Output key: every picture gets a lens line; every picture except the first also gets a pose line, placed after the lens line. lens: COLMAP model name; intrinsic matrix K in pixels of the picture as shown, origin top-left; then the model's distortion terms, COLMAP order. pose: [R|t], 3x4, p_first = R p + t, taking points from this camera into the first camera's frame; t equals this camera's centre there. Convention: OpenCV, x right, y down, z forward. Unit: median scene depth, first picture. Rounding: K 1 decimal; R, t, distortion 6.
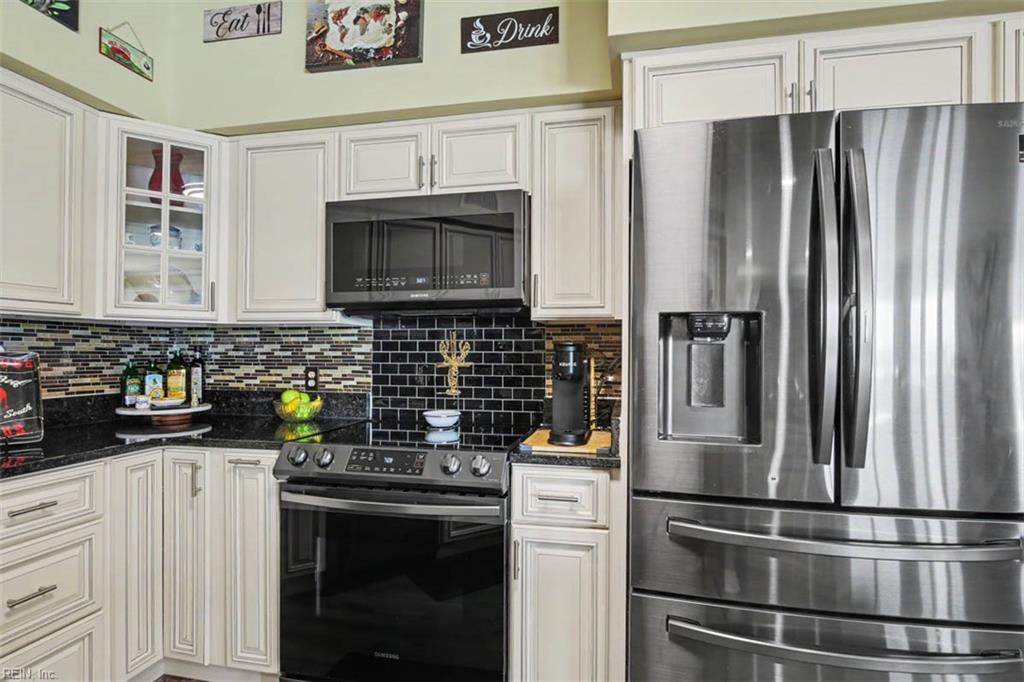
lens RADIAL K [[549.3, 0, 526.9], [0, 549.3, 345.7], [0, 0, 1]] dist [-0.012392, 0.011606]
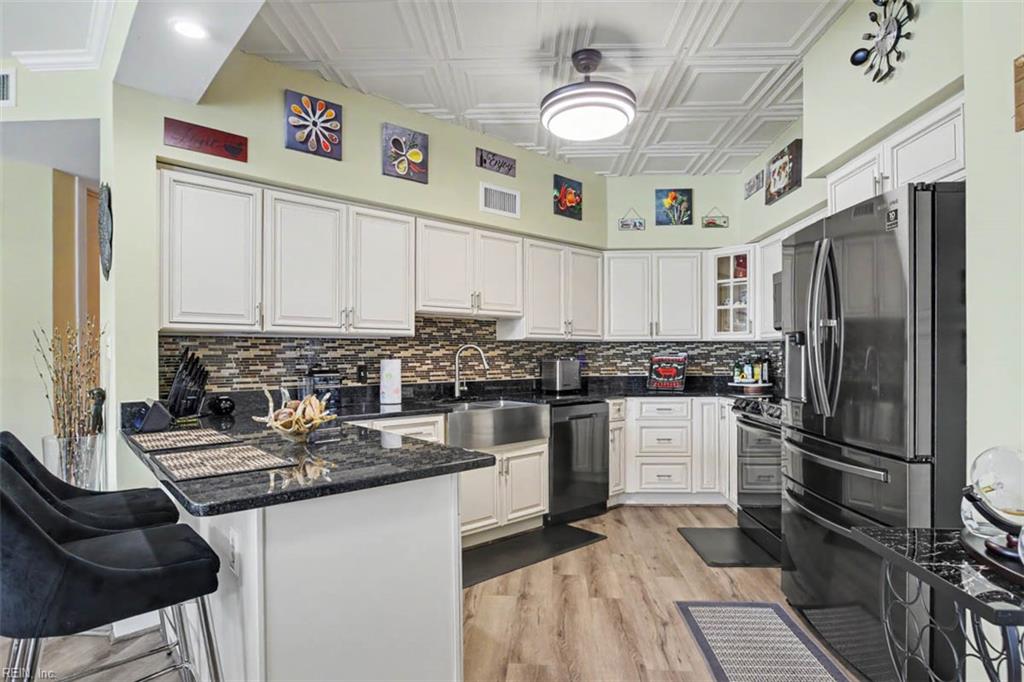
lens RADIAL K [[549.3, 0, 513.2], [0, 549.3, 357.1], [0, 0, 1]] dist [-0.012392, 0.011606]
pose [[0.168271, -0.006821, -0.985717, 1.372941], [0.014809, 0.999881, -0.004391, 0.018899], [0.985630, -0.013859, 0.168352, -0.202852]]
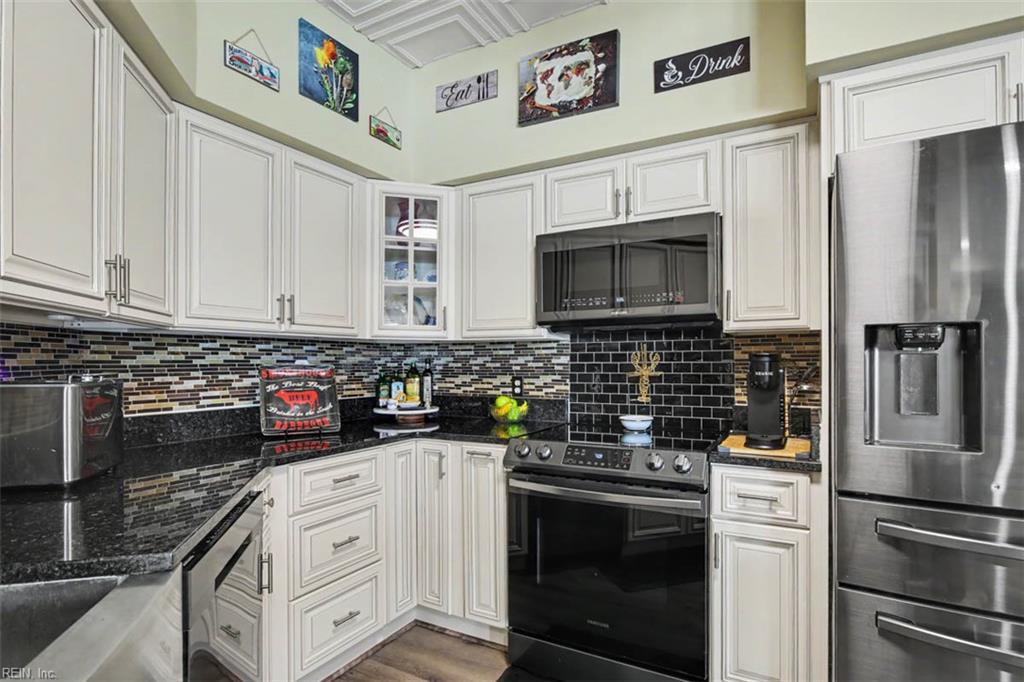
lens RADIAL K [[549.3, 0, 521.4], [0, 549.3, 357.2], [0, 0, 1]] dist [-0.012392, 0.011606]
pose [[0.955989, -0.008786, -0.293271, -0.056309], [0.009391, 0.999956, 0.000653, -0.002782], [0.293252, -0.003378, 0.956029, -0.139423]]
